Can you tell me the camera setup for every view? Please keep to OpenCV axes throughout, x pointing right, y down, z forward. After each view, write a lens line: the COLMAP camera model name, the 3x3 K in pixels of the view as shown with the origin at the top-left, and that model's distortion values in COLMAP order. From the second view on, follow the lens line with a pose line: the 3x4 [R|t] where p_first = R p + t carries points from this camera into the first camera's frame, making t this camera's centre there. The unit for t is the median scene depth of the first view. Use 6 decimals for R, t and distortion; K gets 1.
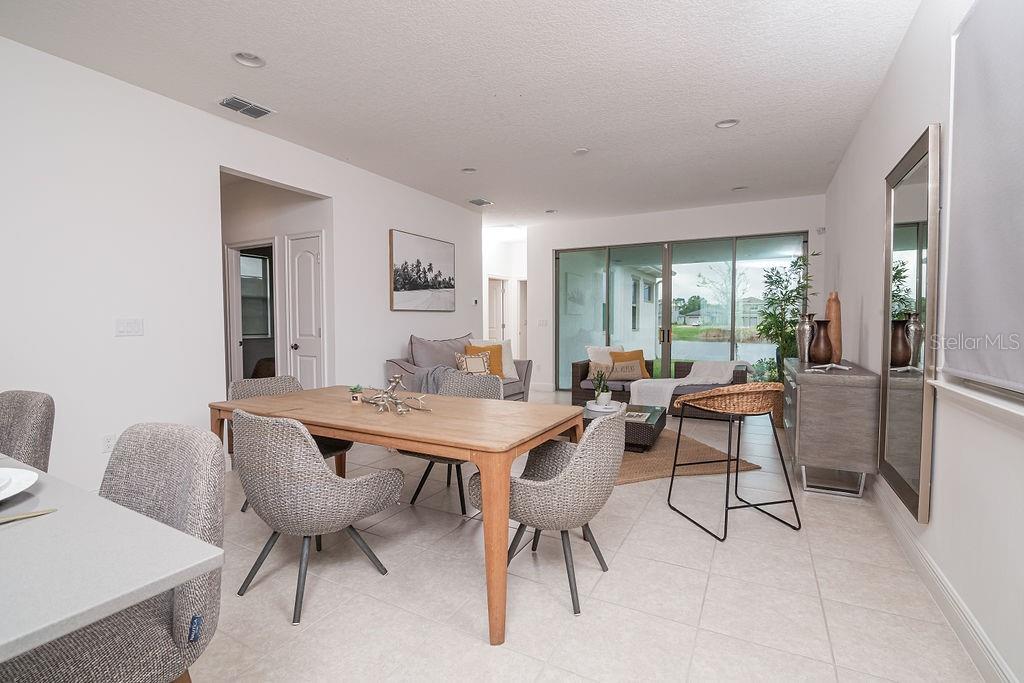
lens RADIAL K [[467.4, 0, 510.5], [0, 467.4, 339.8], [0, 0, 1]] dist [-0.019810, 0.000999]
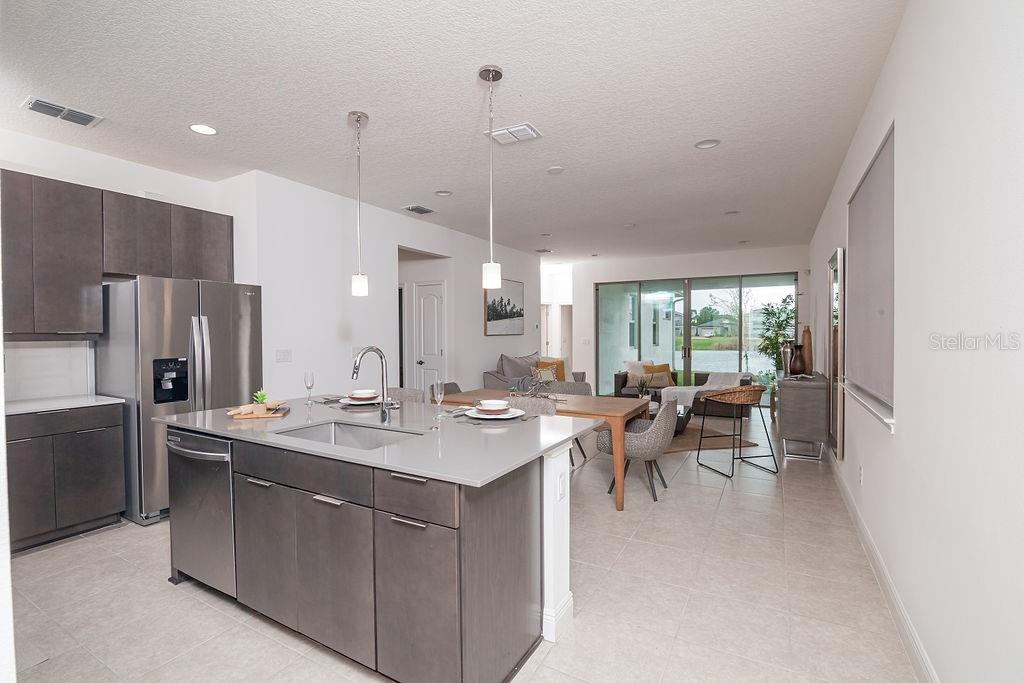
lens RADIAL K [[467.4, 0, 510.5], [0, 467.4, 339.8], [0, 0, 1]] dist [-0.019810, 0.000999]
pose [[0.999738, -0.002856, -0.022728, -0.141961], [0.002308, 0.999706, -0.024124, -0.016493], [0.022790, 0.024065, 0.999451, -0.334130]]
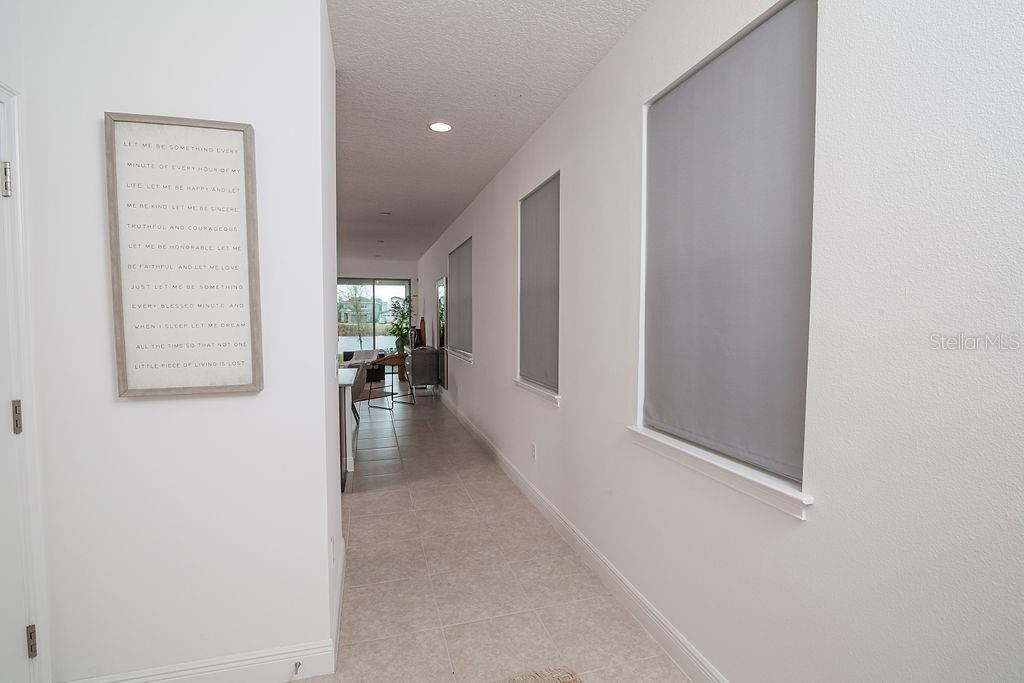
lens RADIAL K [[467.4, 0, 510.5], [0, 467.4, 339.8], [0, 0, 1]] dist [-0.019810, 0.000999]
pose [[0.702417, -0.028806, 0.711182, -0.465505], [0.021075, 0.999584, 0.019672, -0.015459], [-0.711453, 0.001170, 0.702732, -0.676558]]
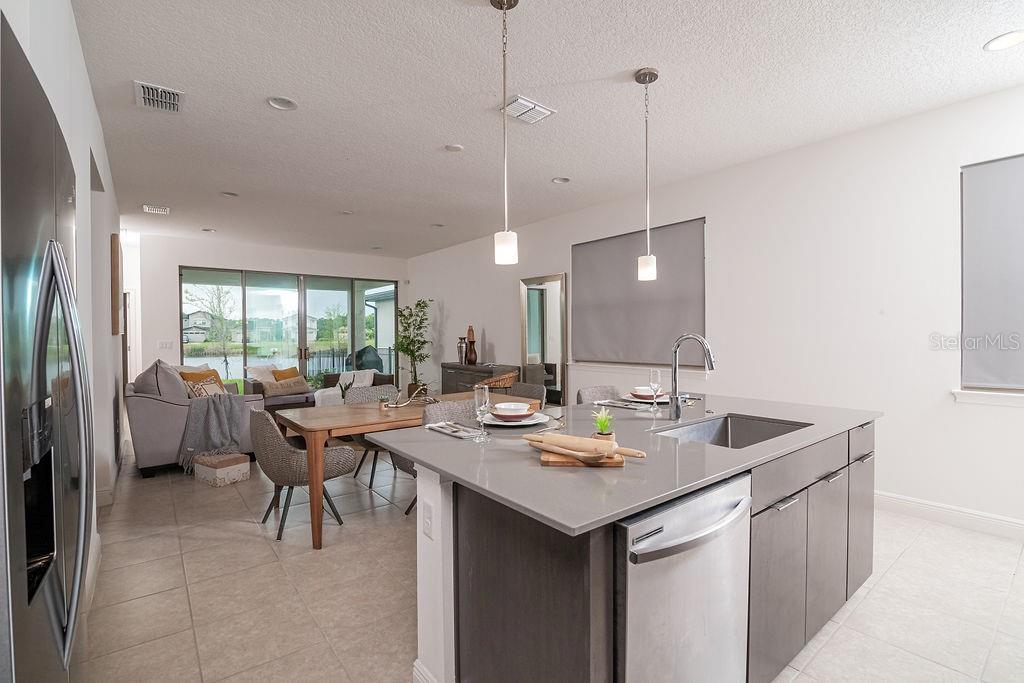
lens RADIAL K [[465.3, 0, 499.6], [0, 465.3, 340.3], [0, 0, 1]] dist [-0.044985, 0.000117]
pose [[0.407604, -0.012147, 0.913078, -0.669348], [0.038456, 0.999253, -0.003874, -0.019942], [-0.912349, 0.036692, 0.407766, 0.071037]]
